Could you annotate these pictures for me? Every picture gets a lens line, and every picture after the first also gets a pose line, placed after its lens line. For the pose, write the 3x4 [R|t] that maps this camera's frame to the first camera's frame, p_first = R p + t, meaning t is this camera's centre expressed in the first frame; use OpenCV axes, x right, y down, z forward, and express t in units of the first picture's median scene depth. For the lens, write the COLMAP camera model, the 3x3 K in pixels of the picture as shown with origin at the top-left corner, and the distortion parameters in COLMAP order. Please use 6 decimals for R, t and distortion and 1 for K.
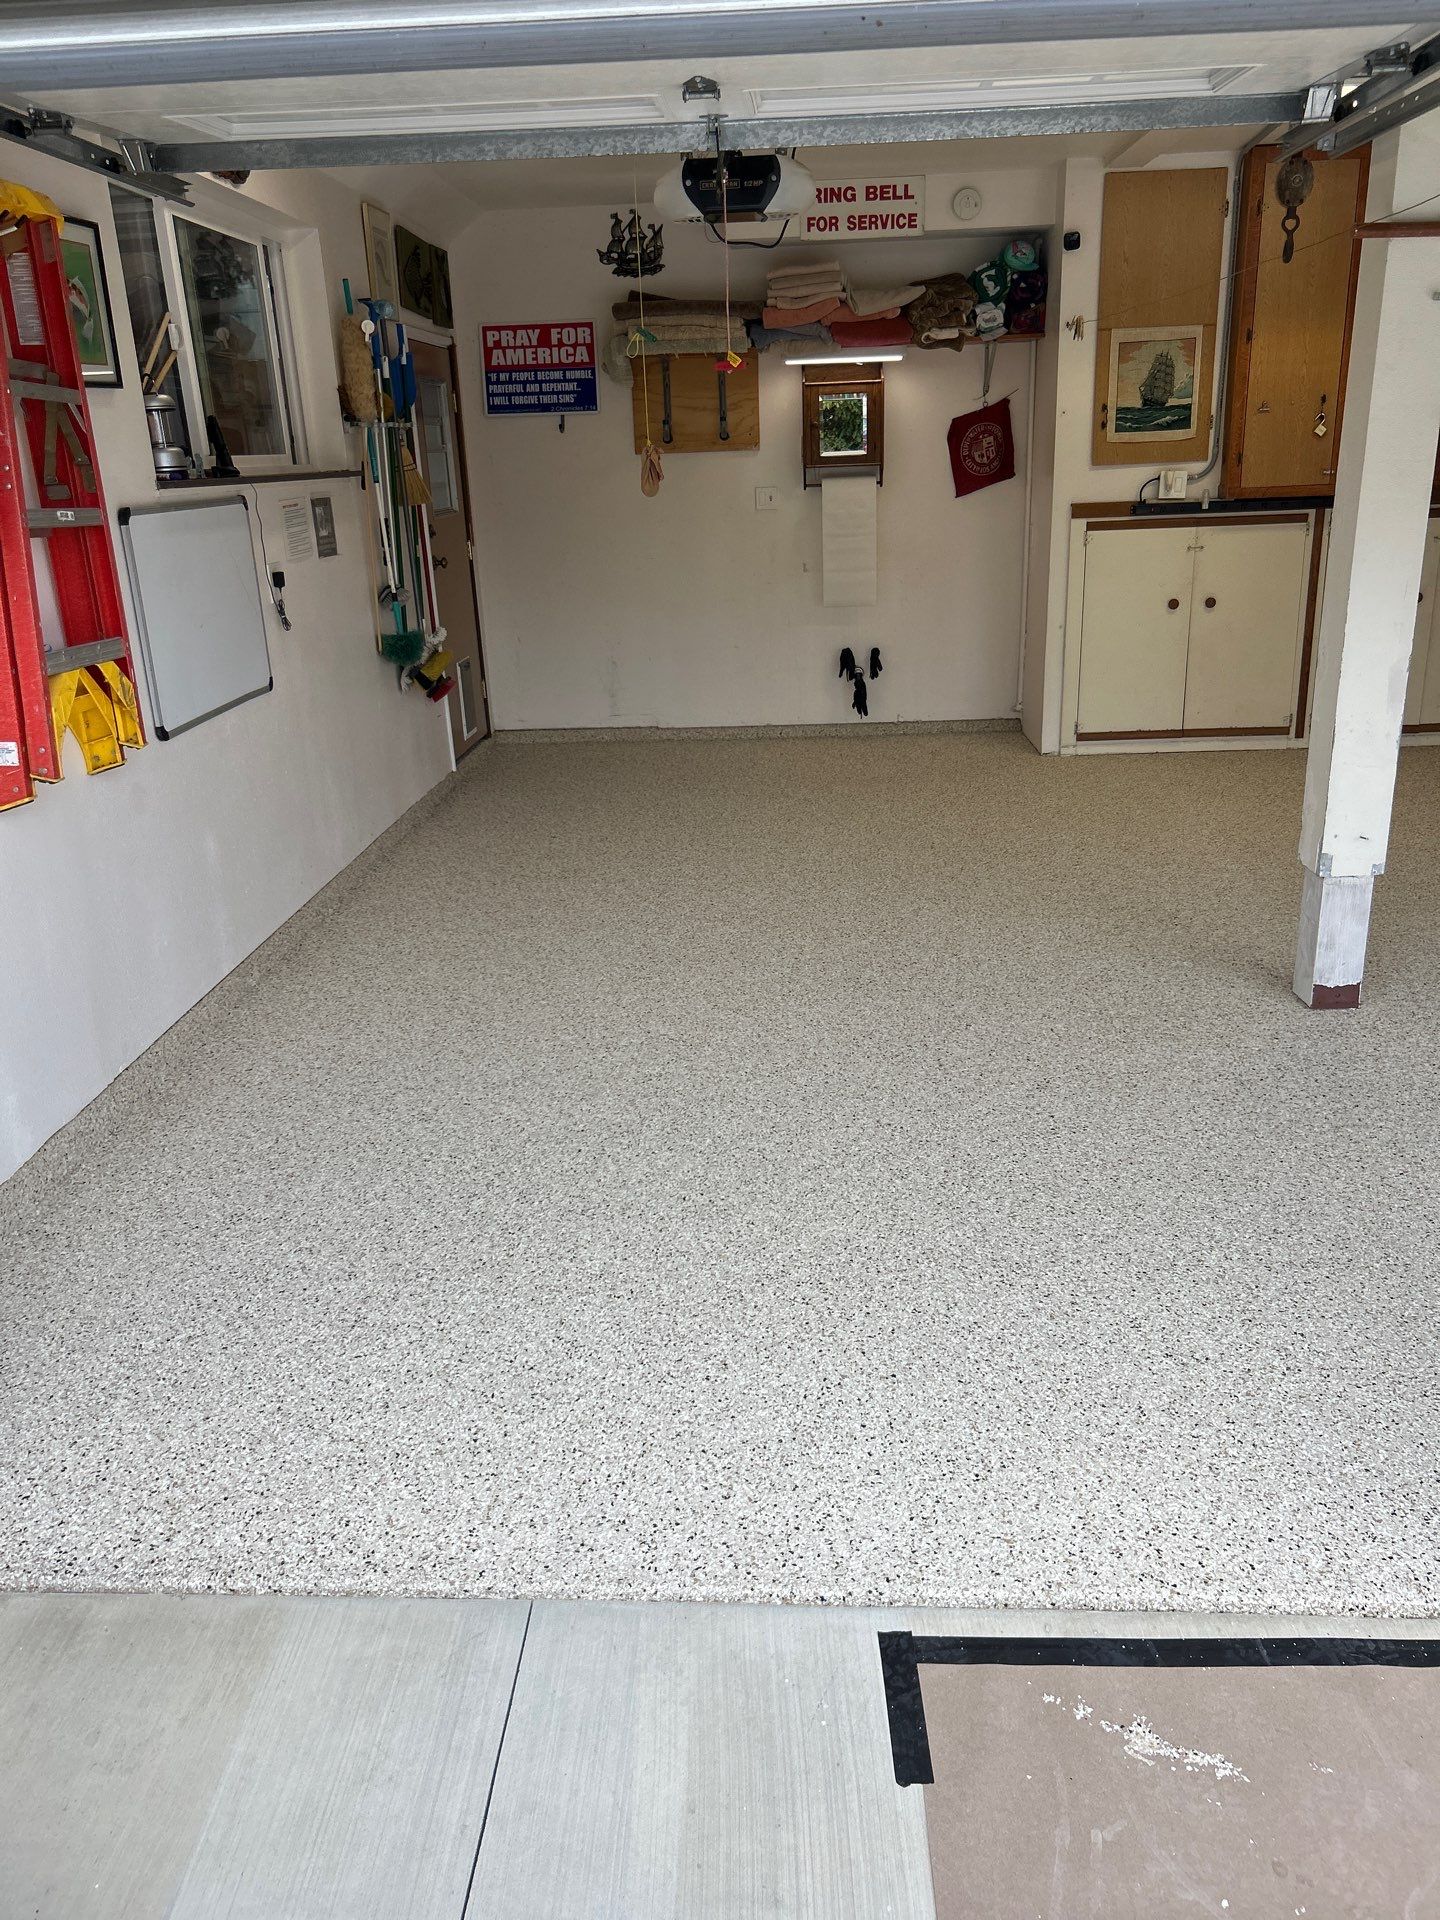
lens RADIAL K [[1443.0, 0, 720.0], [0, 1443.0, 949.6], [0, 0, 1]] dist [0.038600, -0.041027]
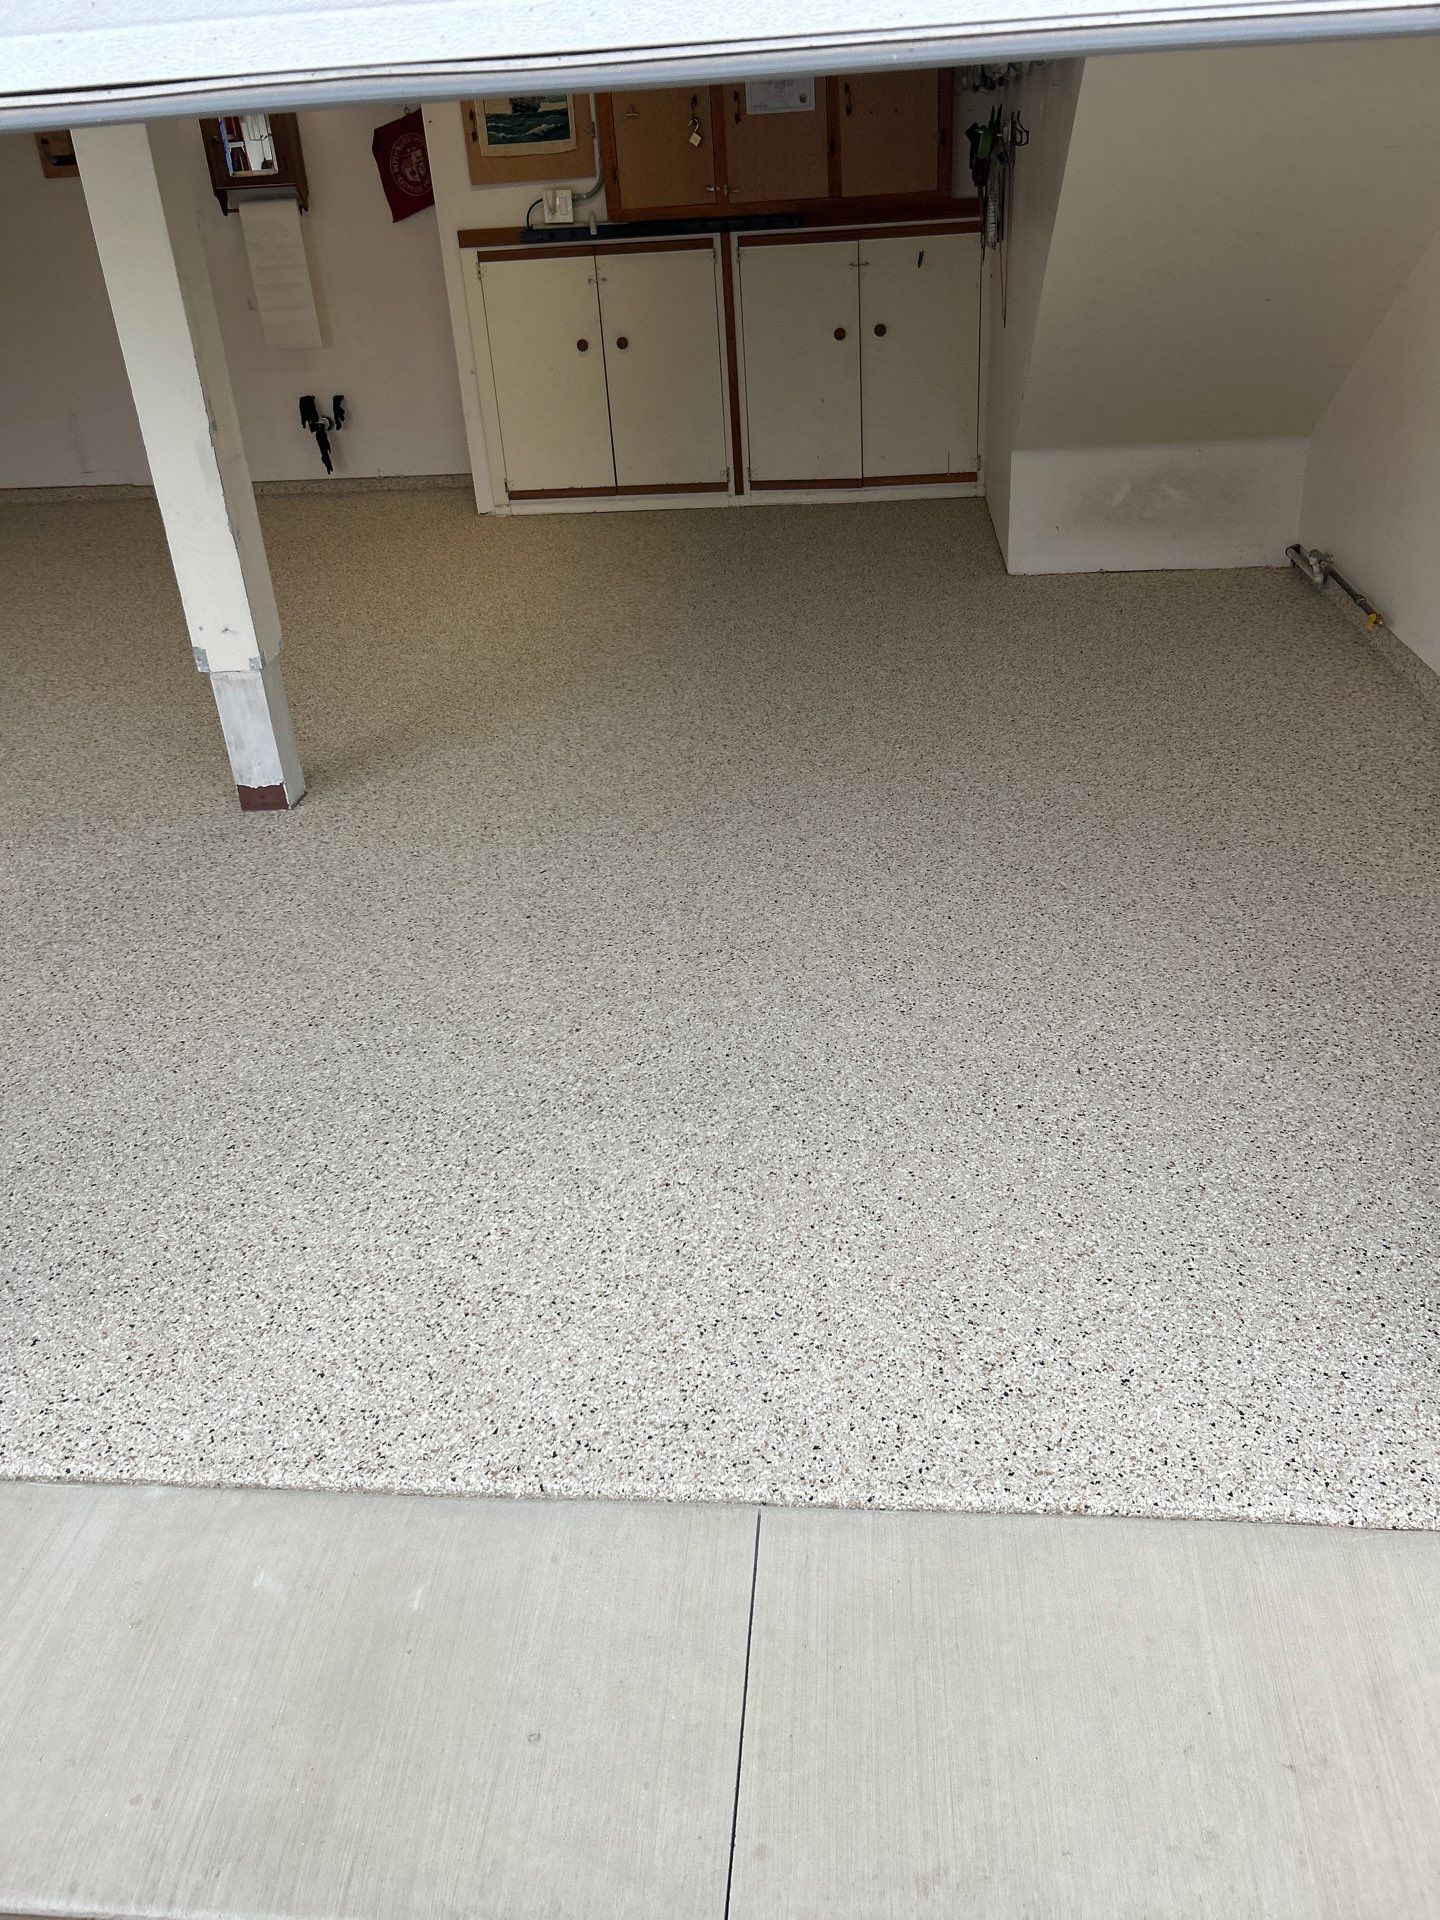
lens RADIAL K [[1443.0, 0, 732.4], [0, 1443.0, 950.7], [0, 0, 1]] dist [0.038600, -0.041027]
pose [[0.999178, -0.000207, -0.040529, 0.461873], [0.007211, 0.984941, 0.172742, -0.018565], [0.039883, -0.172893, 0.984133, 0.030646]]
